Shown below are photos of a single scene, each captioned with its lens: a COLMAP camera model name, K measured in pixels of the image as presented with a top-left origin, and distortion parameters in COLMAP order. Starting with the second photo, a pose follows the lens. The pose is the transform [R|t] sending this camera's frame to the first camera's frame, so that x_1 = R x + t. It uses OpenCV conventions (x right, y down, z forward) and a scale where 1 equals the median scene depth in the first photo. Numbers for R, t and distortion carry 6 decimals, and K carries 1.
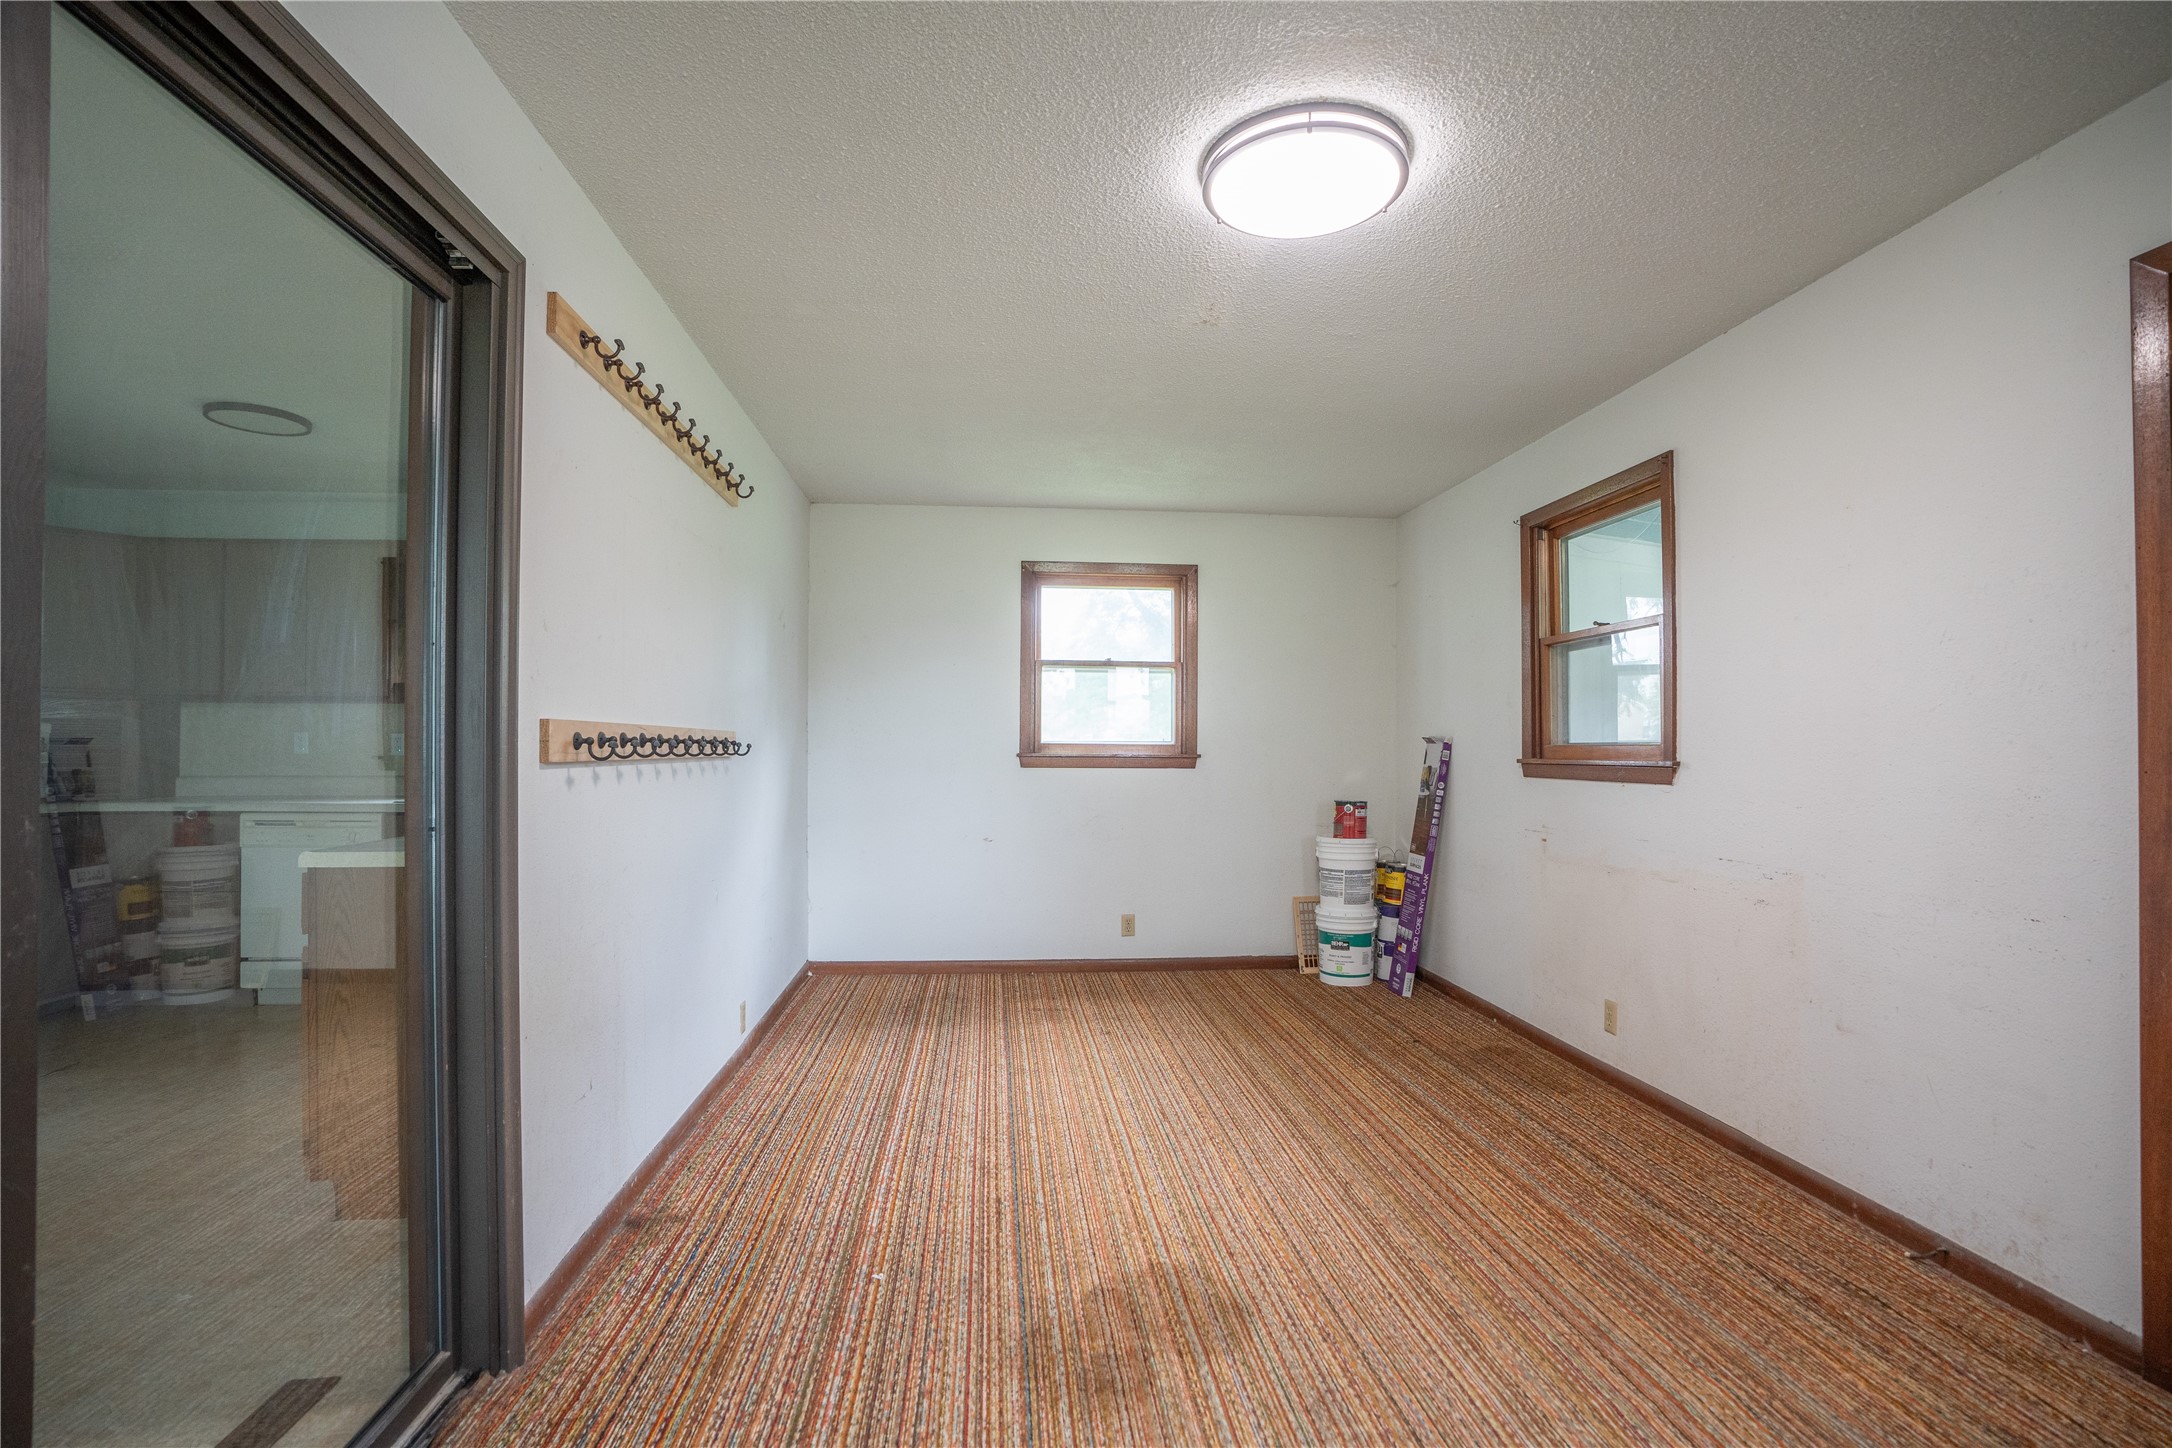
lens RADIAL K [[983.6, 0, 1085.4], [0, 983.6, 732.8], [0, 0, 1]] dist [-0.069929, 0.026023]
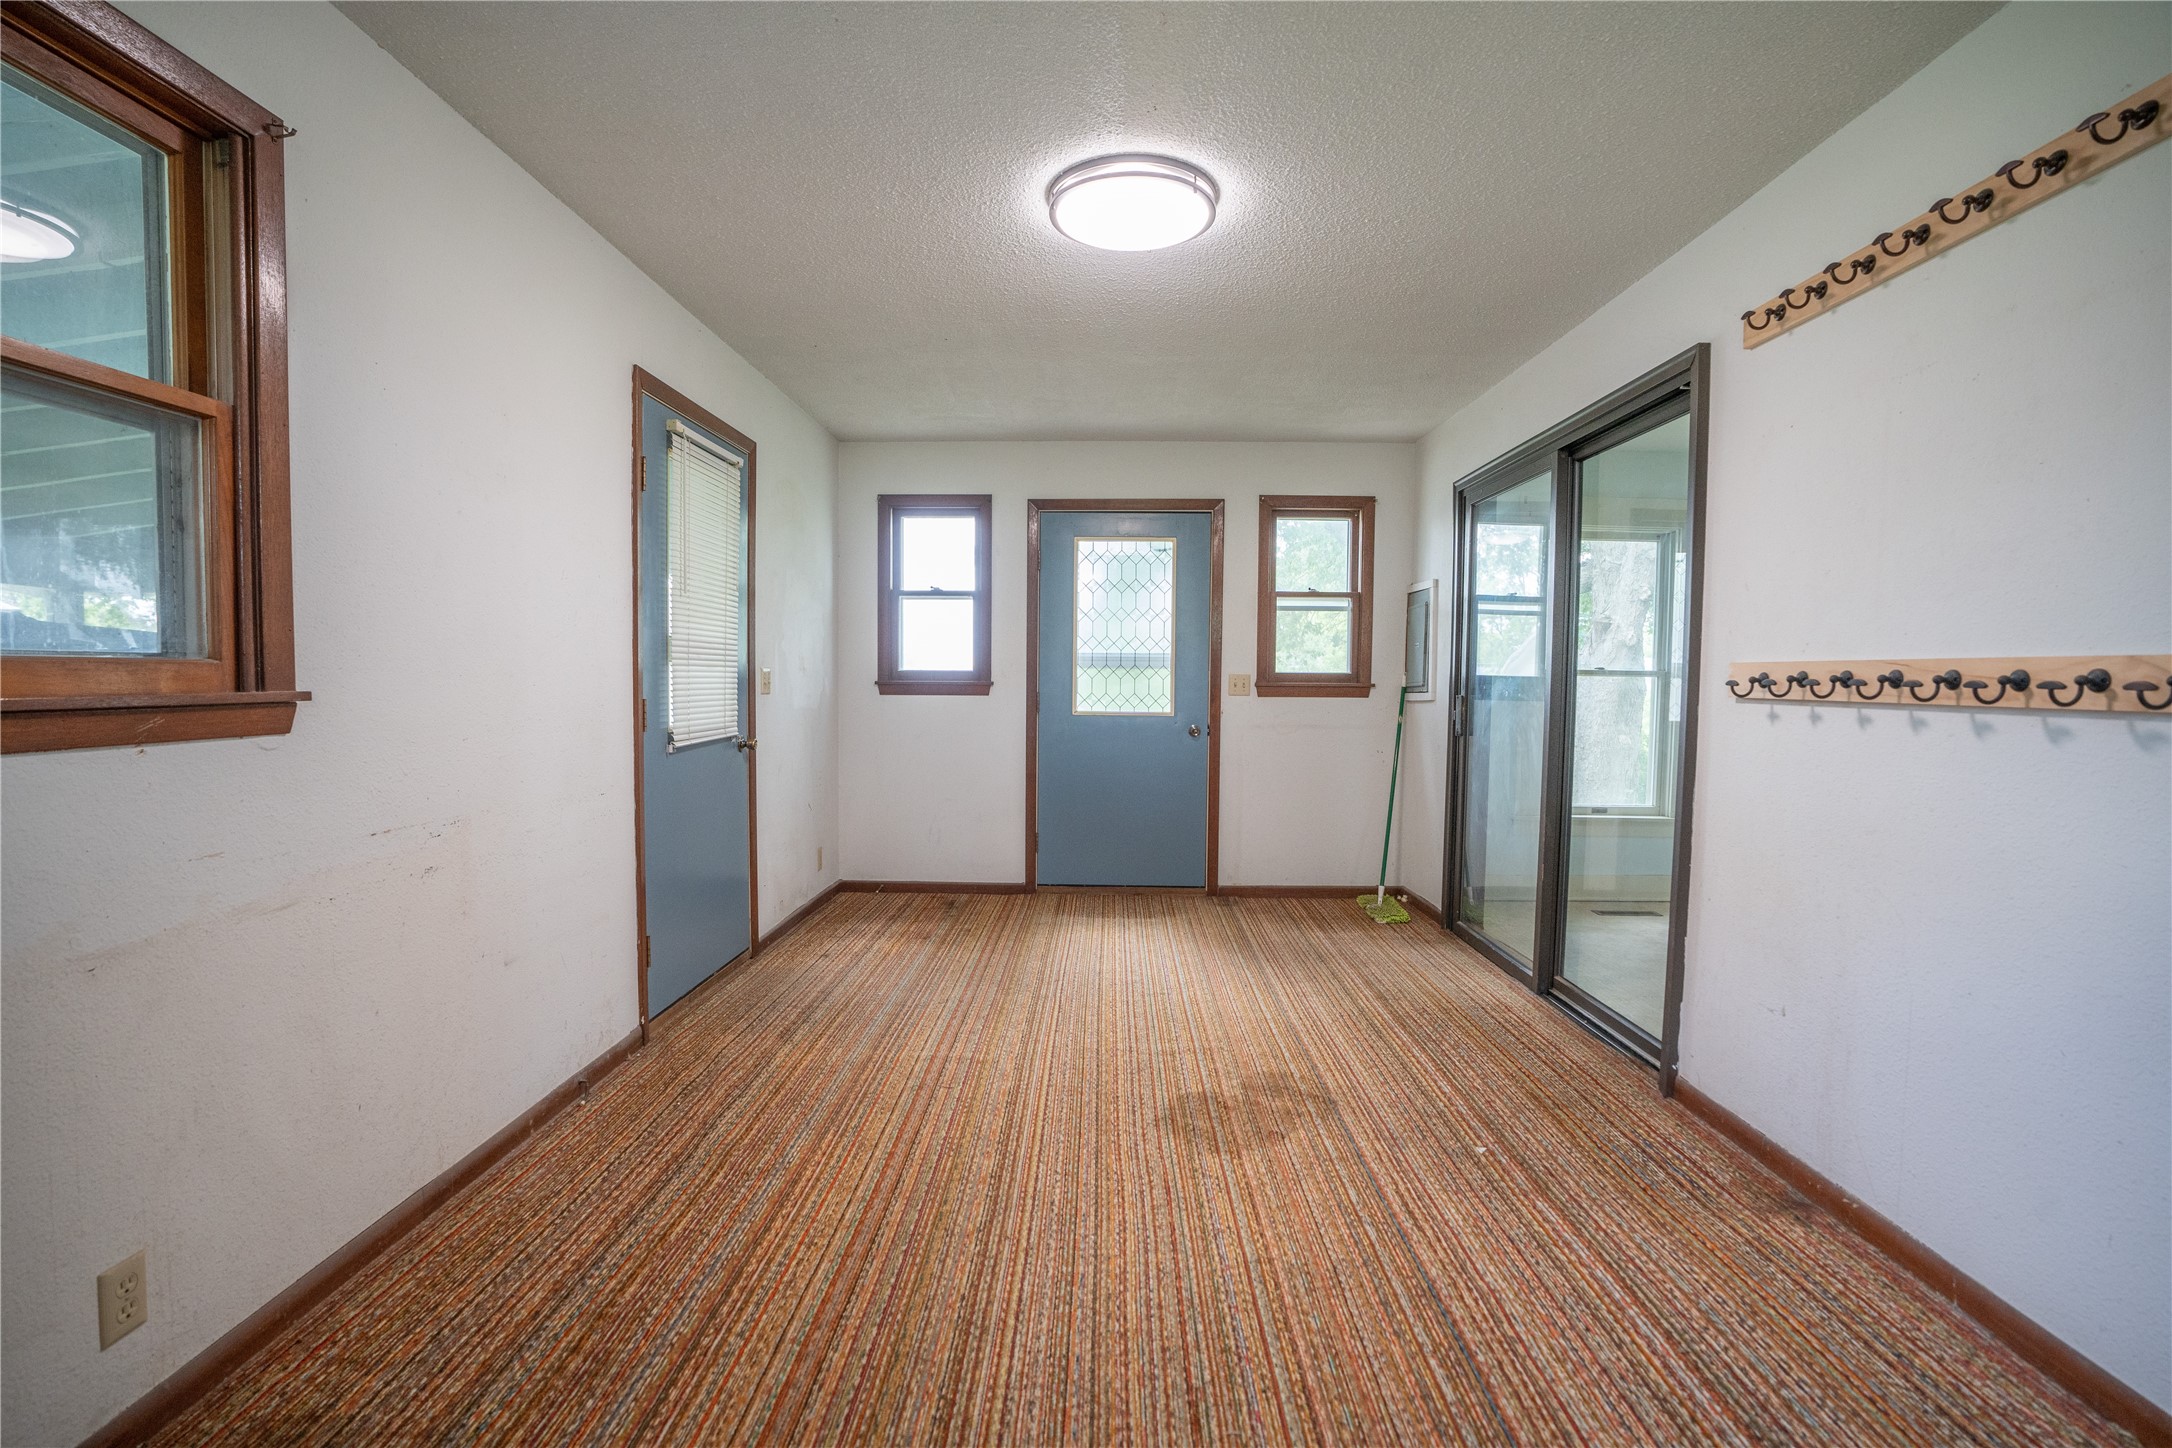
lens RADIAL K [[983.6, 0, 1085.4], [0, 983.6, 732.8], [0, 0, 1]] dist [-0.069929, 0.026023]
pose [[-0.993141, -0.020158, 0.115175, 0.112879], [-0.015316, 0.998967, 0.042778, 0.029620], [-0.115918, 0.040720, -0.992424, 1.910327]]
